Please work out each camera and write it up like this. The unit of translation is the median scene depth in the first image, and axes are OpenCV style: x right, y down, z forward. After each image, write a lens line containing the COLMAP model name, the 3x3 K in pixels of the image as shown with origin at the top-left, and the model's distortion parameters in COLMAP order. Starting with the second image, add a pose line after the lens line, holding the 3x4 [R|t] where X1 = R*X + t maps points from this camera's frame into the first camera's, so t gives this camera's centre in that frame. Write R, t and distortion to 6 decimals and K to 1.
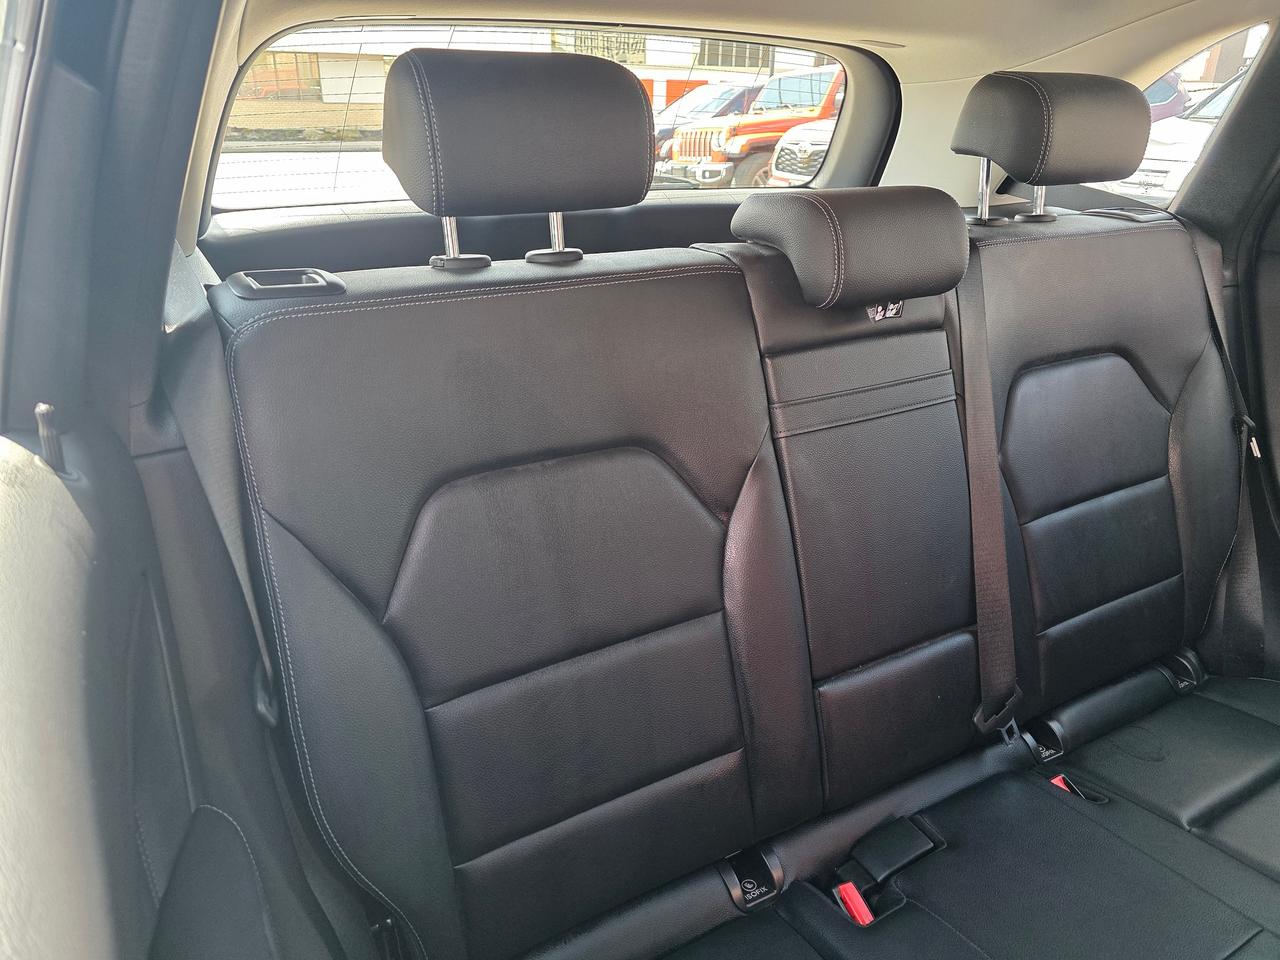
lens RADIAL K [[871.4, 0, 639.2], [0, 871.4, 463.5], [0, 0, 1]] dist [0.088994, -0.092442]
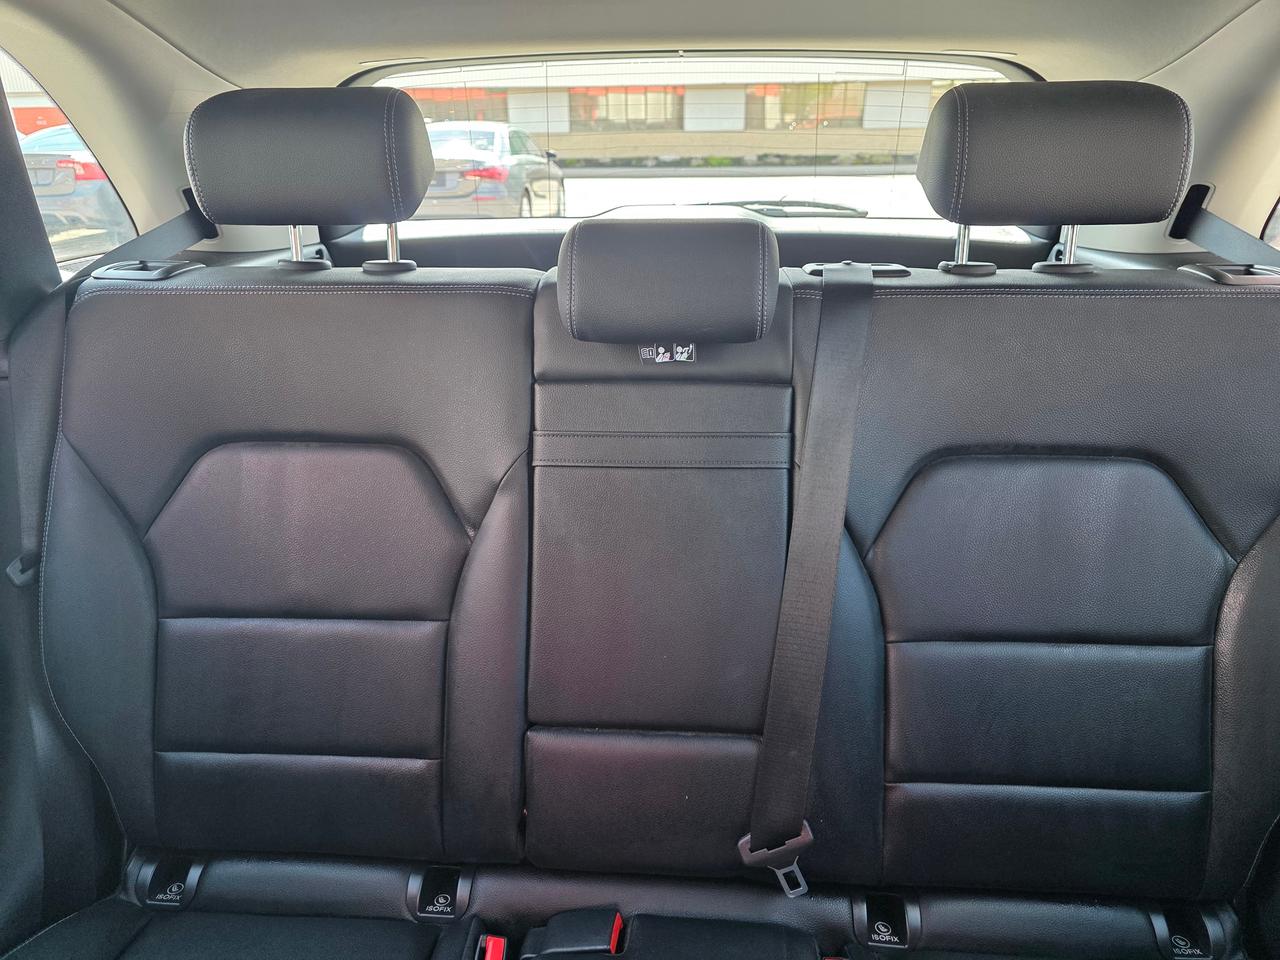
lens RADIAL K [[871.4, 0, 639.2], [0, 871.4, 463.5], [0, 0, 1]] dist [0.088994, -0.092442]
pose [[0.831345, 0.183006, -0.524762, 0.673475], [-0.195633, 0.980158, 0.031893, -0.075801], [0.520186, 0.076147, 0.850651, 0.201048]]
